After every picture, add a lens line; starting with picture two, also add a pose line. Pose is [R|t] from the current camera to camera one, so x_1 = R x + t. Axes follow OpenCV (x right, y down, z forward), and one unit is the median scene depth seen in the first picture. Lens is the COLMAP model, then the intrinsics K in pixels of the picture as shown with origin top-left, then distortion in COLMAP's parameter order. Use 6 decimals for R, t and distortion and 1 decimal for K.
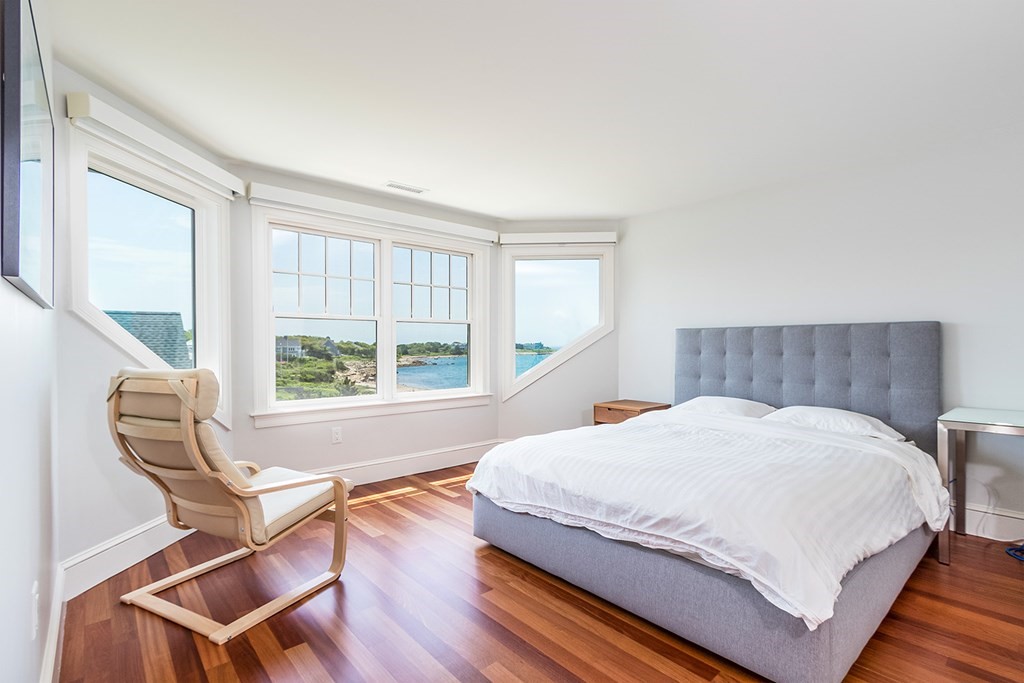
lens RADIAL K [[478.8, 0, 511.7], [0, 478.8, 345.1], [0, 0, 1]] dist [0.001948, 0.000298]
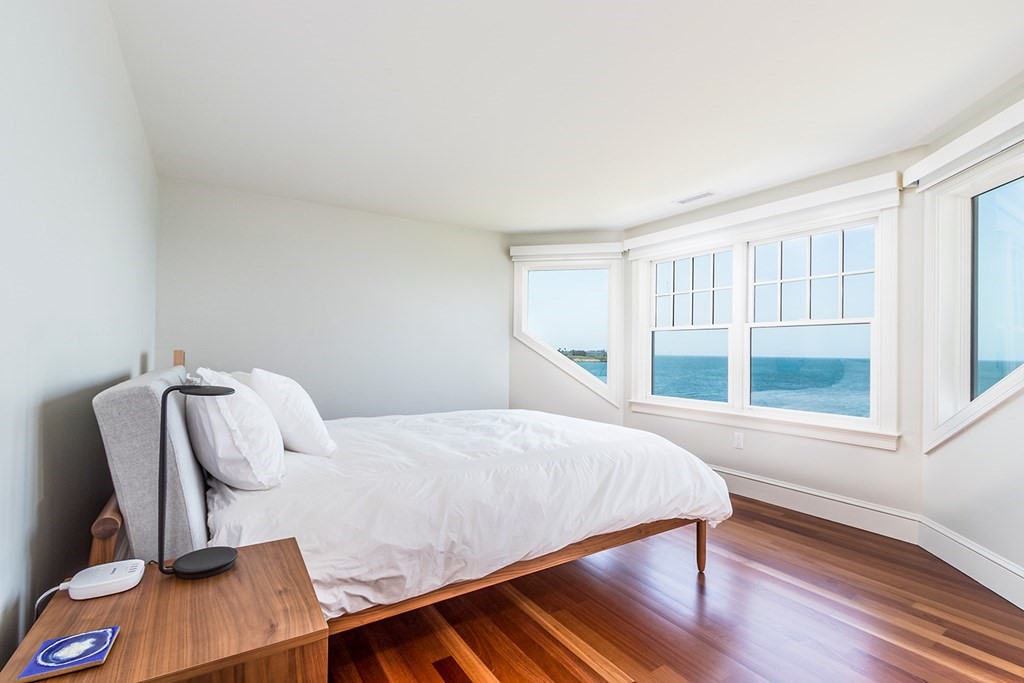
lens RADIAL K [[478.8, 0, 511.7], [0, 478.8, 345.1], [0, 0, 1]] dist [0.001948, 0.000298]
pose [[-0.148406, -0.011104, -0.988864, 0.814834], [-0.010767, 0.999896, -0.009613, -0.003489], [0.988868, 0.009220, -0.148511, 0.755448]]
